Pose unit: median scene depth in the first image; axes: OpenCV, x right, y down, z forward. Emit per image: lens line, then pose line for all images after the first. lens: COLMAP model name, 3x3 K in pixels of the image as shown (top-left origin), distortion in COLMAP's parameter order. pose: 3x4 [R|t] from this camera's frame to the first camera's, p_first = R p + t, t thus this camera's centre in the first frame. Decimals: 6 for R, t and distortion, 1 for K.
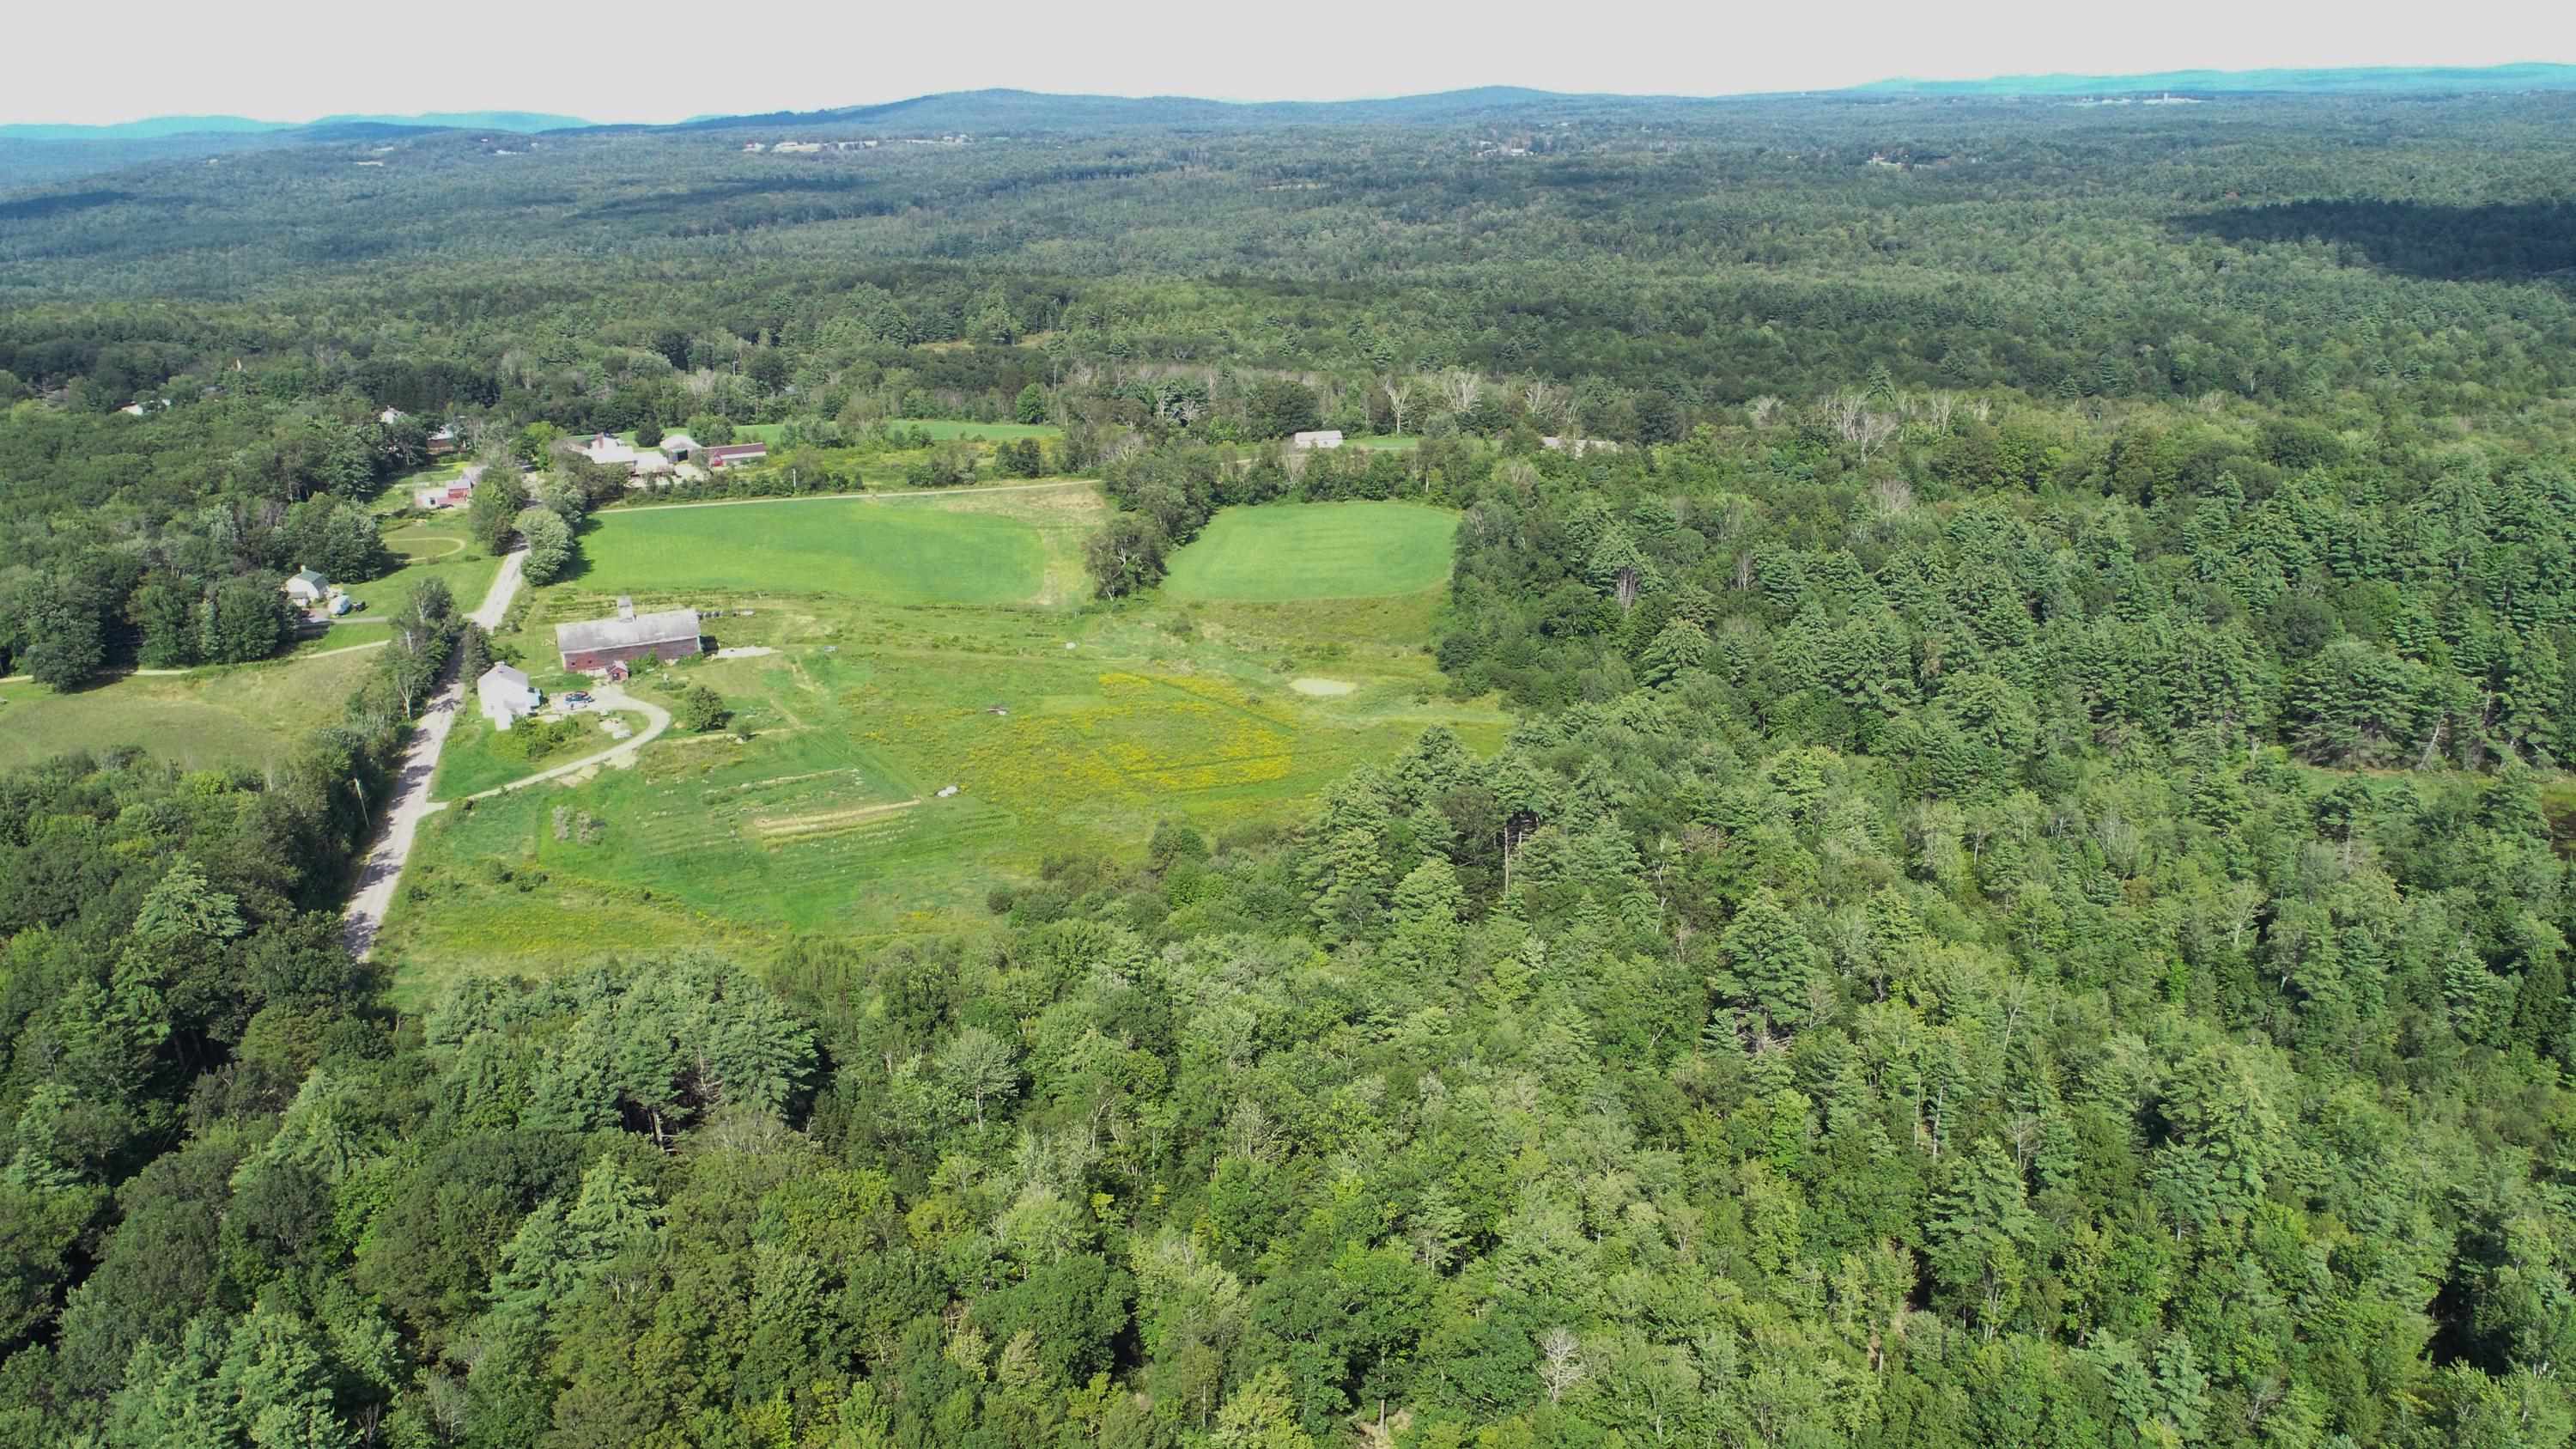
lens RADIAL K [[1938.2, 0, 1323.2], [0, 1938.2, 724.5], [0, 0, 1]] dist [0.000755, 0.000032]
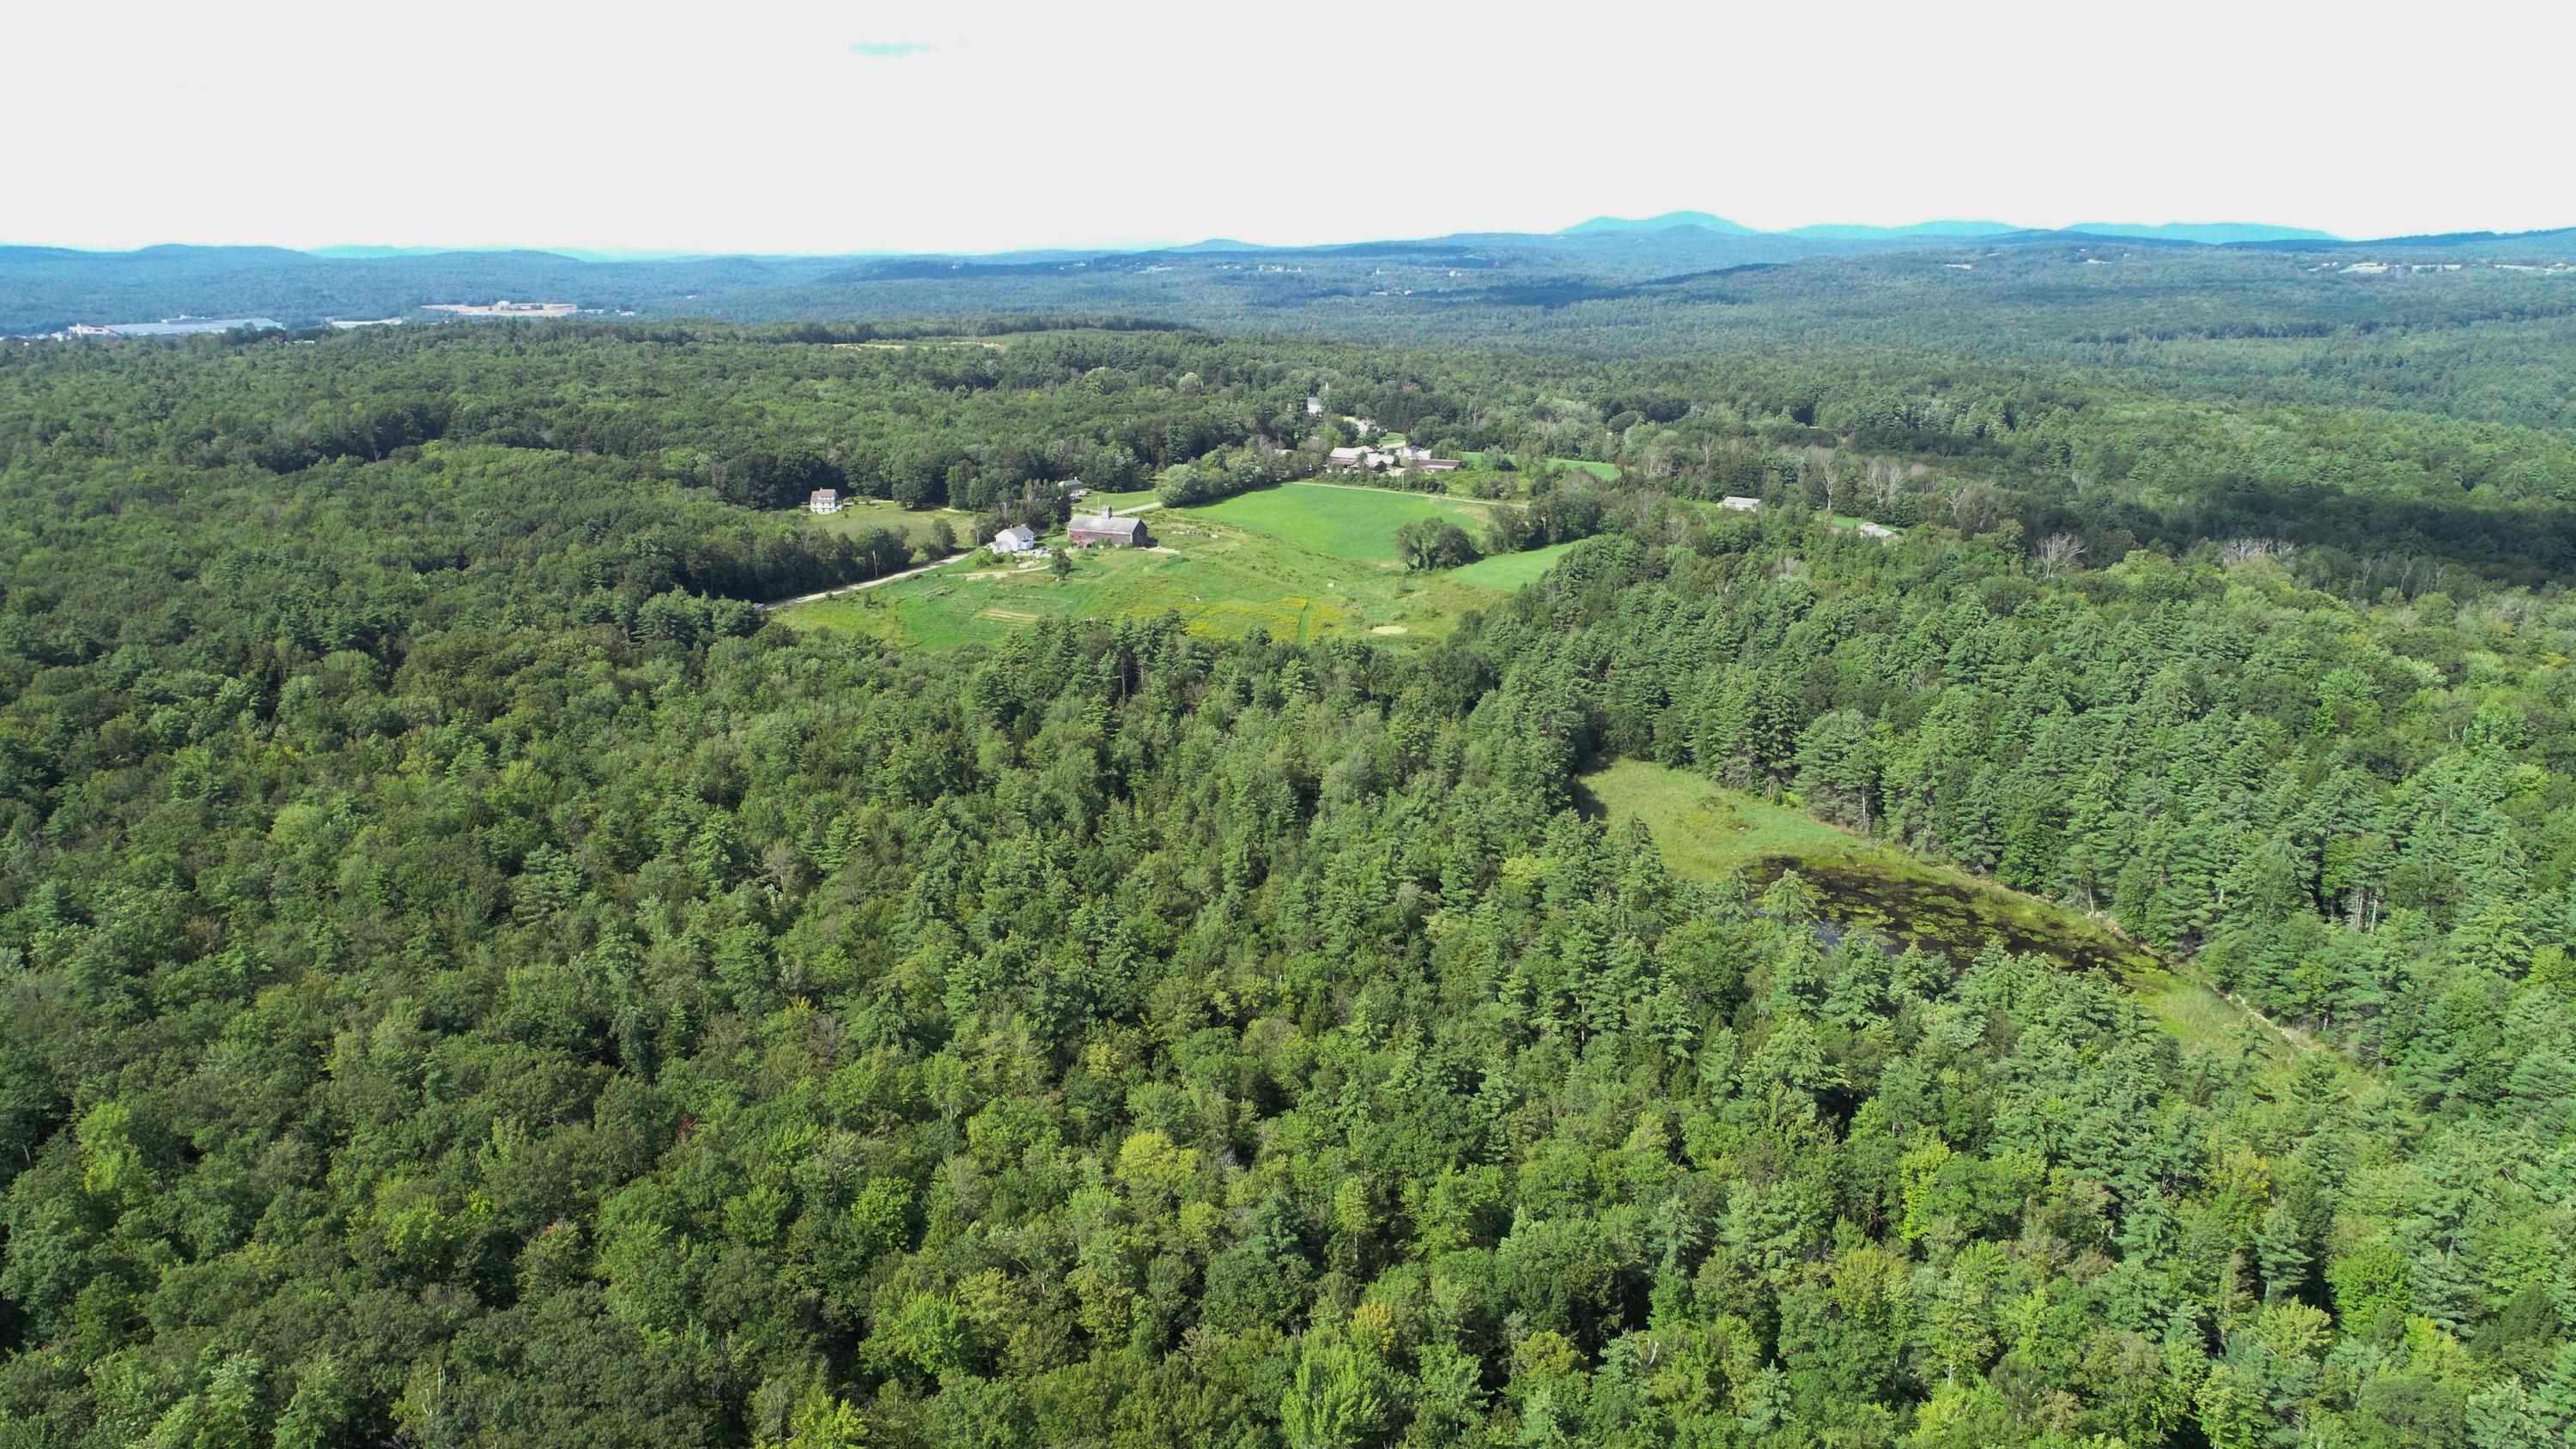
lens RADIAL K [[1865.4, 0, 1288.0], [0, 1865.4, 724.5], [0, 0, 1]] dist [-0.000242, -0.003583]
pose [[0.662704, 0.217032, -0.716743, 0.703703], [-0.247214, 0.966833, 0.064184, -0.016204], [0.706901, 0.134654, 0.694377, -0.012670]]
